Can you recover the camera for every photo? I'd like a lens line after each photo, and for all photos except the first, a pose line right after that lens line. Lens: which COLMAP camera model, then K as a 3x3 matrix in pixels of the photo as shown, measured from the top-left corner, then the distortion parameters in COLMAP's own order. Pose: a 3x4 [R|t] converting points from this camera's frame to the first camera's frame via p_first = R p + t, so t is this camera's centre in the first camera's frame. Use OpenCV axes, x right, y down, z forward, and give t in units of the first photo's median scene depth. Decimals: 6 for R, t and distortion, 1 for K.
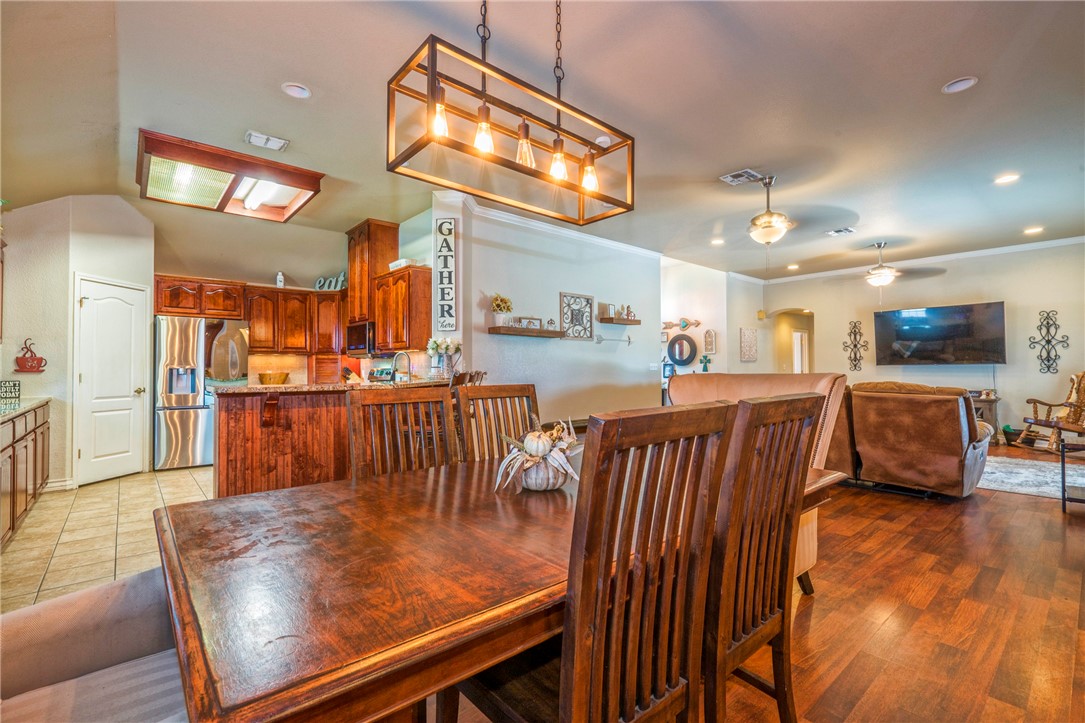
lens RADIAL K [[494.1, 0, 533.5], [0, 494.1, 362.3], [0, 0, 1]] dist [-0.005943, 0.005339]
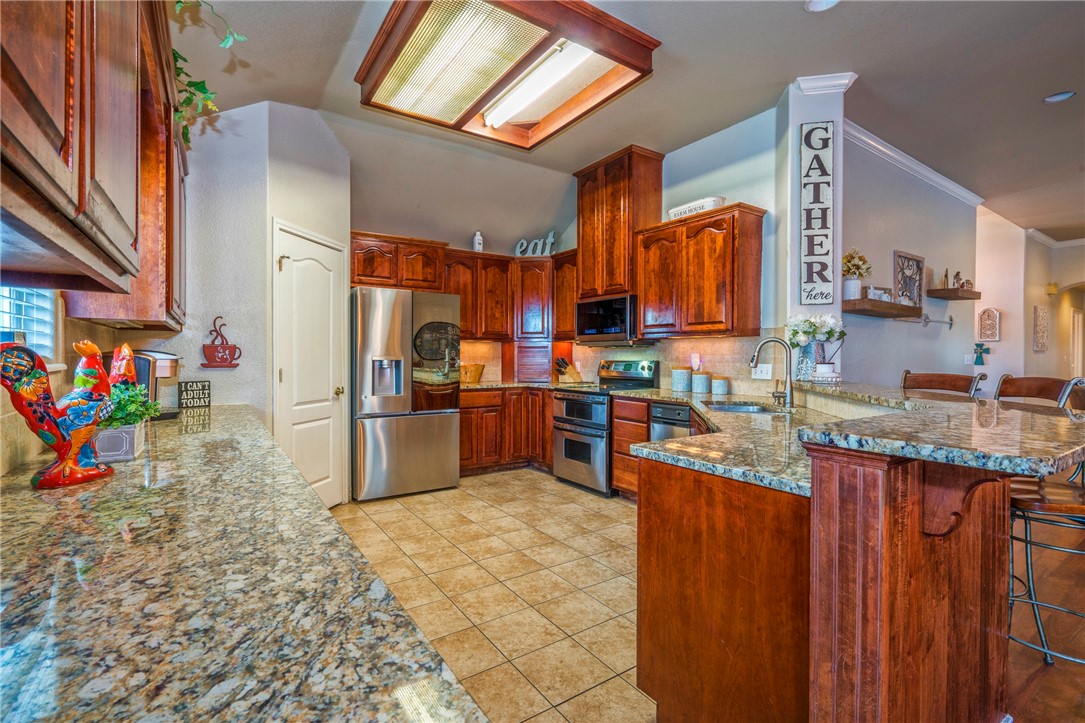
lens RADIAL K [[494.1, 0, 535.9], [0, 494.1, 362.6], [0, 0, 1]] dist [-0.005943, 0.005339]
pose [[0.993671, 0.008077, -0.112040, -0.376519], [-0.004690, 0.999525, 0.030459, -0.006322], [0.112233, -0.029741, 0.993237, 0.278700]]
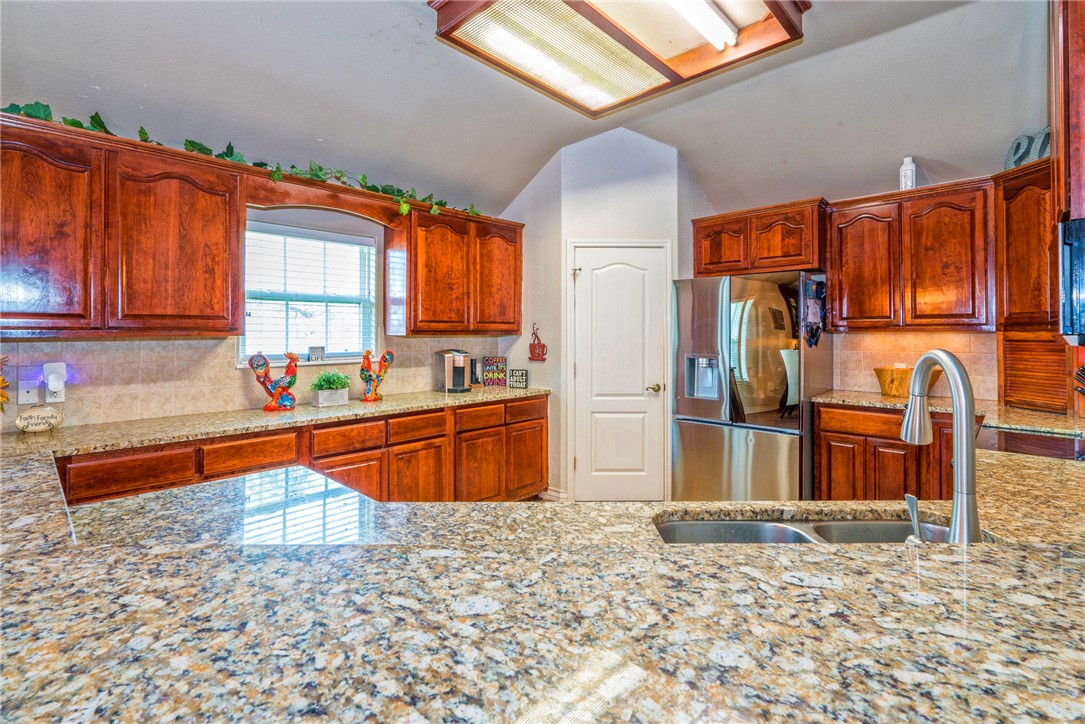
lens RADIAL K [[494.1, 0, 531.8], [0, 494.1, 321.5], [0, 0, 1]] dist [-0.005943, 0.005339]
pose [[0.092166, -0.020827, -0.995526, -0.089705], [0.014525, 0.999703, -0.019570, -0.024067], [0.995638, -0.012656, 0.092441, 0.655828]]
